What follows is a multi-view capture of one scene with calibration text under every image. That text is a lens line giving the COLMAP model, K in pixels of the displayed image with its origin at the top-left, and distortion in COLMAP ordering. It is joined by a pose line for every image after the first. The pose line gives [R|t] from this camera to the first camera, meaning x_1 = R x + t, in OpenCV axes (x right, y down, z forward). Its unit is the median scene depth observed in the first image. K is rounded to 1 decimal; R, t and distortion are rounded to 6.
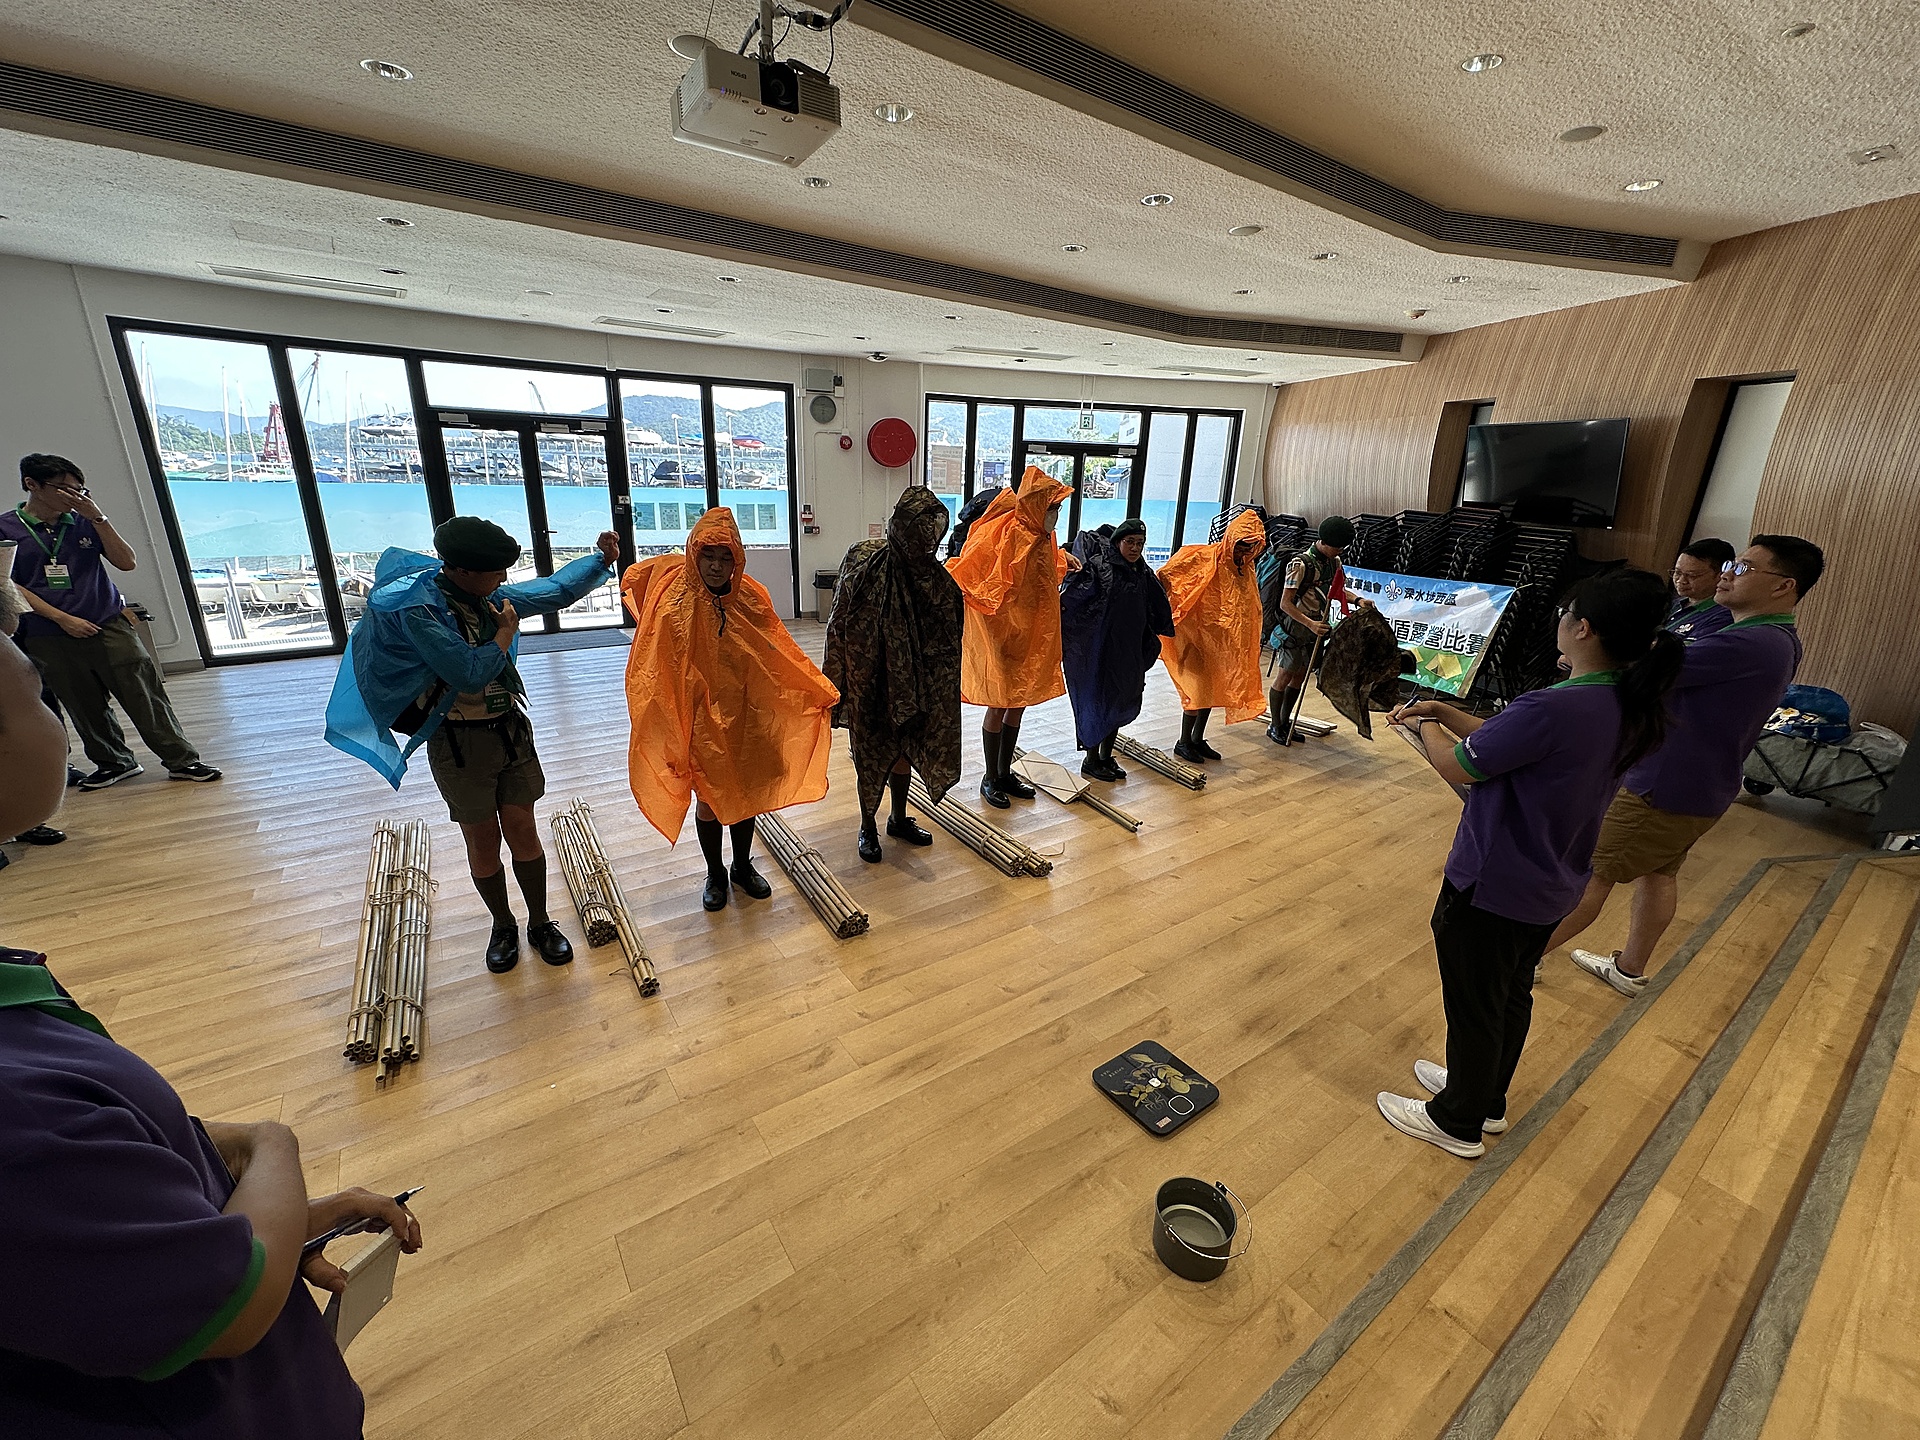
lens RADIAL K [[769.2, 0, 948.7], [0, 769.2, 715.1], [0, 0, 1]] dist [-0.007999, 0.001221]
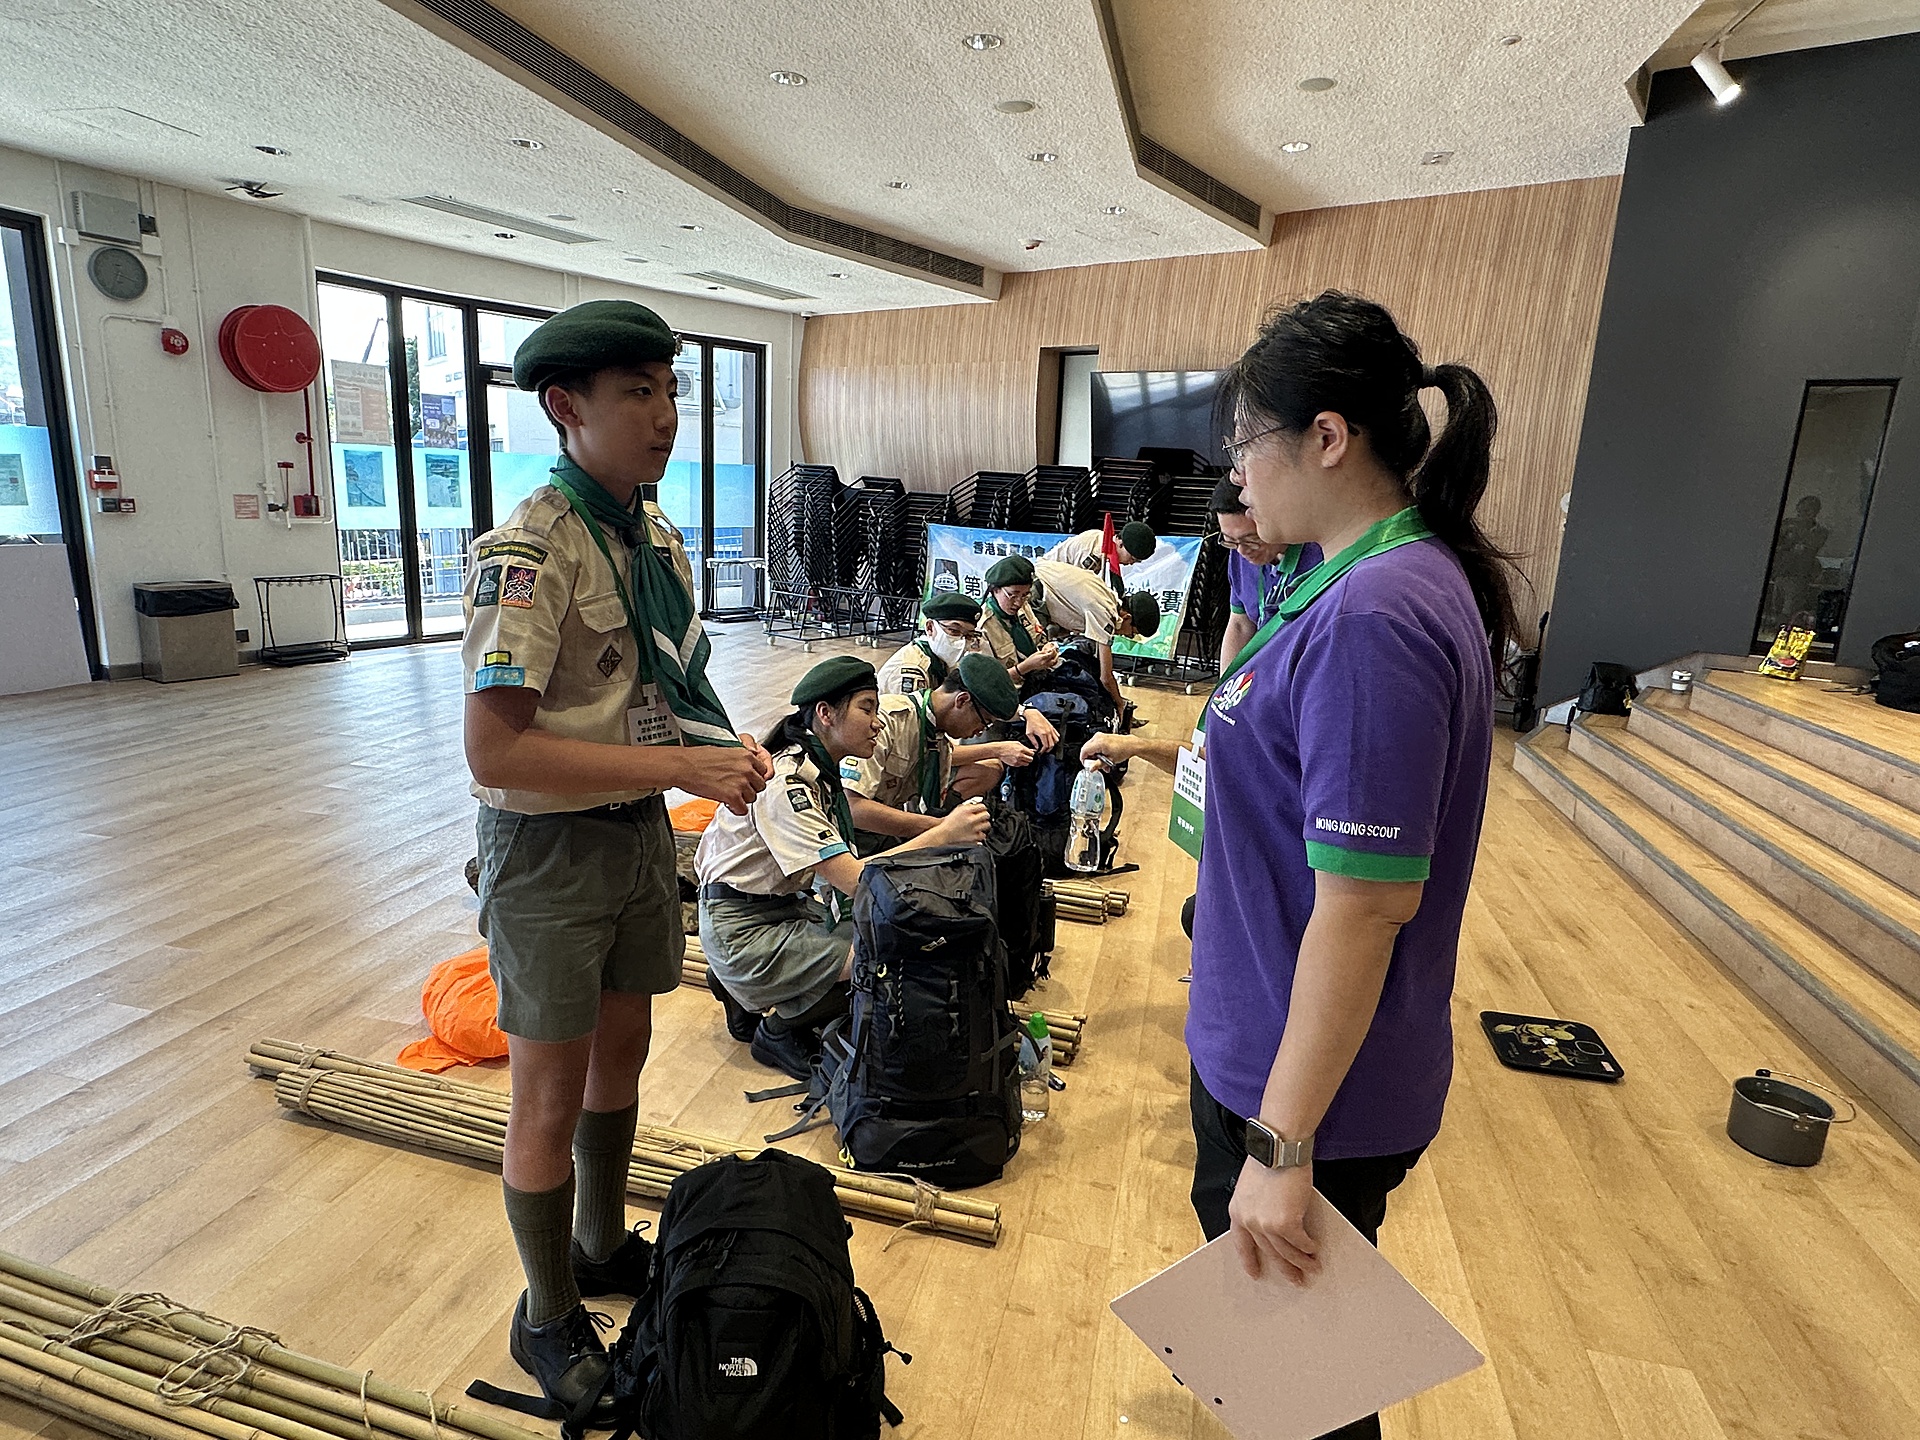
lens RADIAL K [[1085.6, 0, 950.0], [0, 1085.6, 726.3], [0, 0, 1]] dist [-0.004591, -0.001531]
pose [[0.750957, -0.143754, 0.644514, -0.305920], [0.181323, 0.983391, 0.008069, -0.001711], [-0.634969, 0.110806, 0.764550, 0.140724]]
